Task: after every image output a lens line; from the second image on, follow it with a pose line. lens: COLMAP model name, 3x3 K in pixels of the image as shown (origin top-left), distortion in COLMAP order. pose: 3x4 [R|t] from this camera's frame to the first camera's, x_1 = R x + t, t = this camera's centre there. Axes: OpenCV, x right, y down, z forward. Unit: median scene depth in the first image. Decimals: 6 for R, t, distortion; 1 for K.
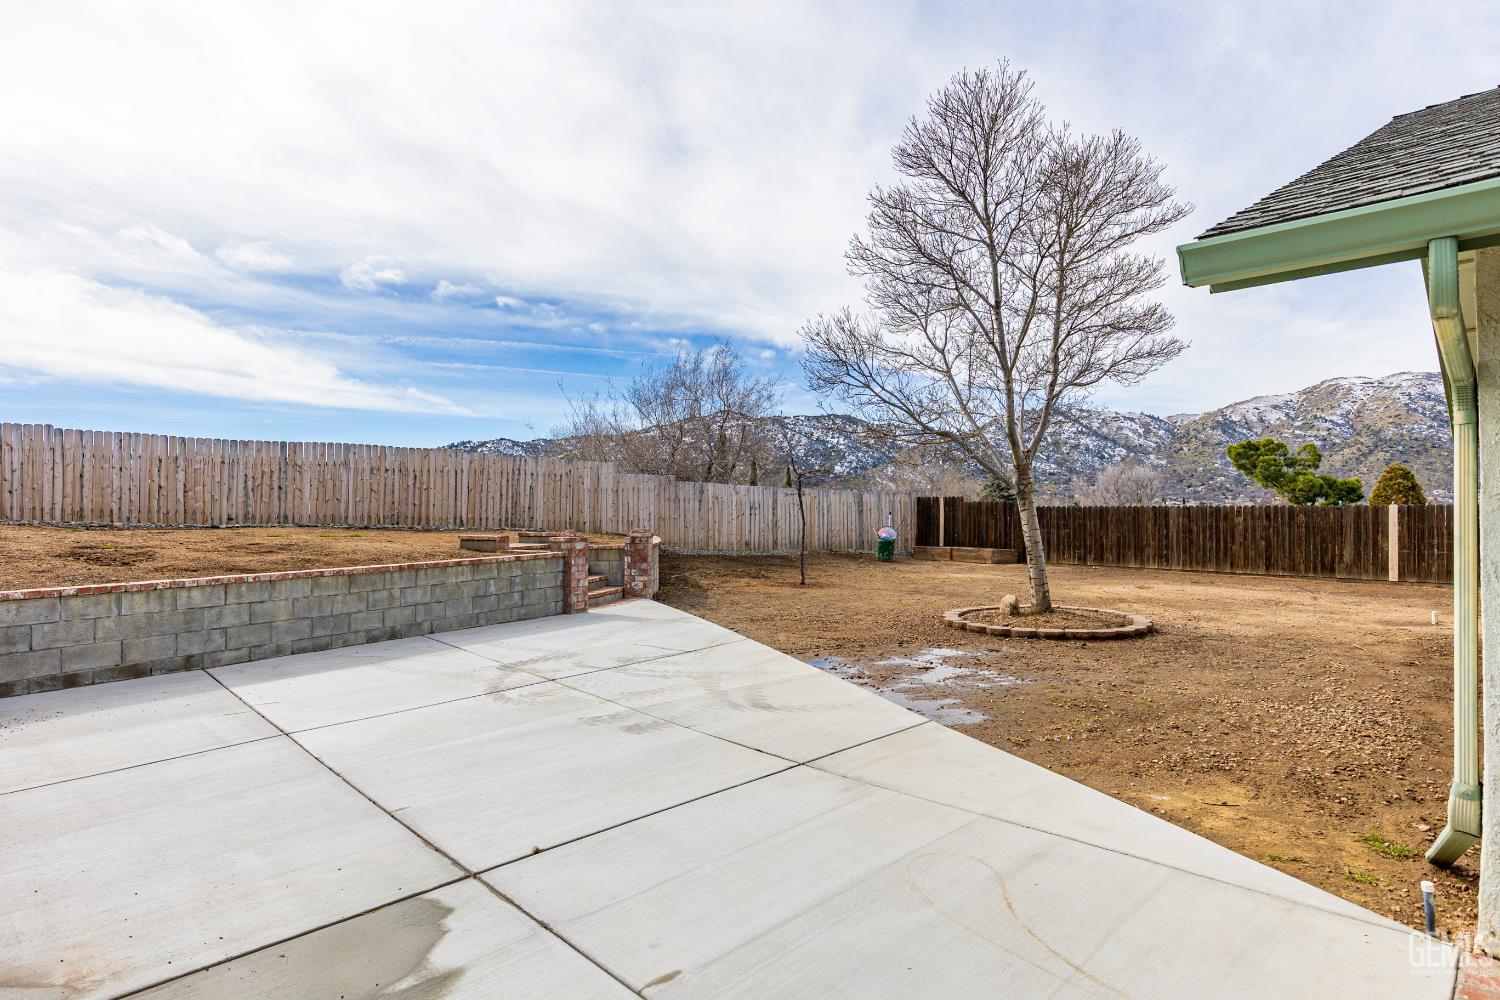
lens RADIAL K [[835.4, 0, 766.8], [0, 835.4, 508.2], [0, 0, 1]] dist [0.051806, 0.001082]
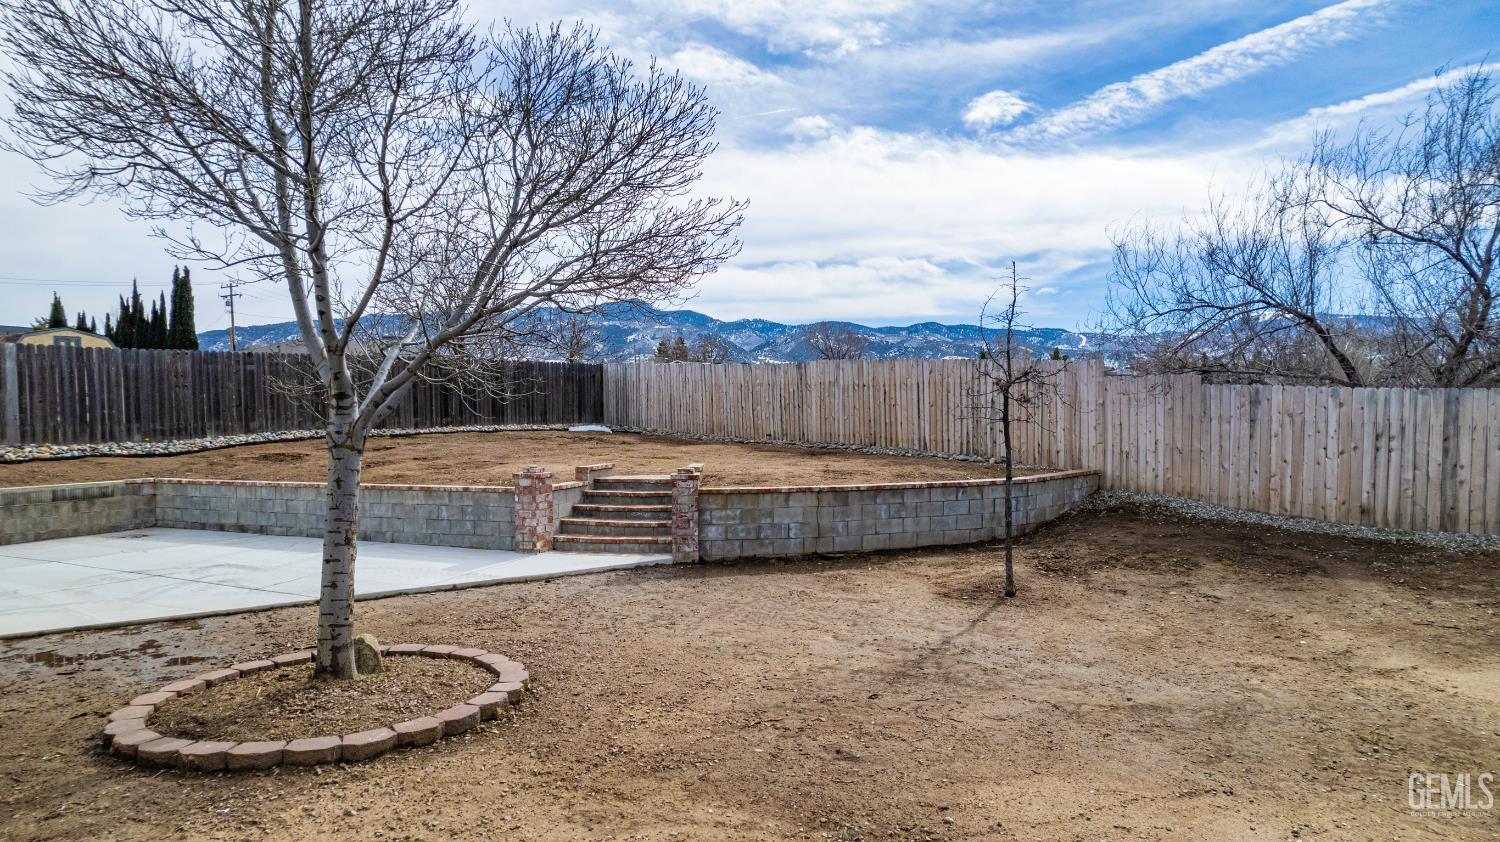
lens RADIAL K [[992.4, 0, 732.2], [0, 992.4, 431.4], [0, 0, 1]] dist [-0.057527, 0.066610]
pose [[0.133538, 0.025917, -0.990705, 0.529759], [0.009927, 0.999573, 0.027487, -0.023367], [0.990994, -0.013506, 0.133224, 0.635536]]
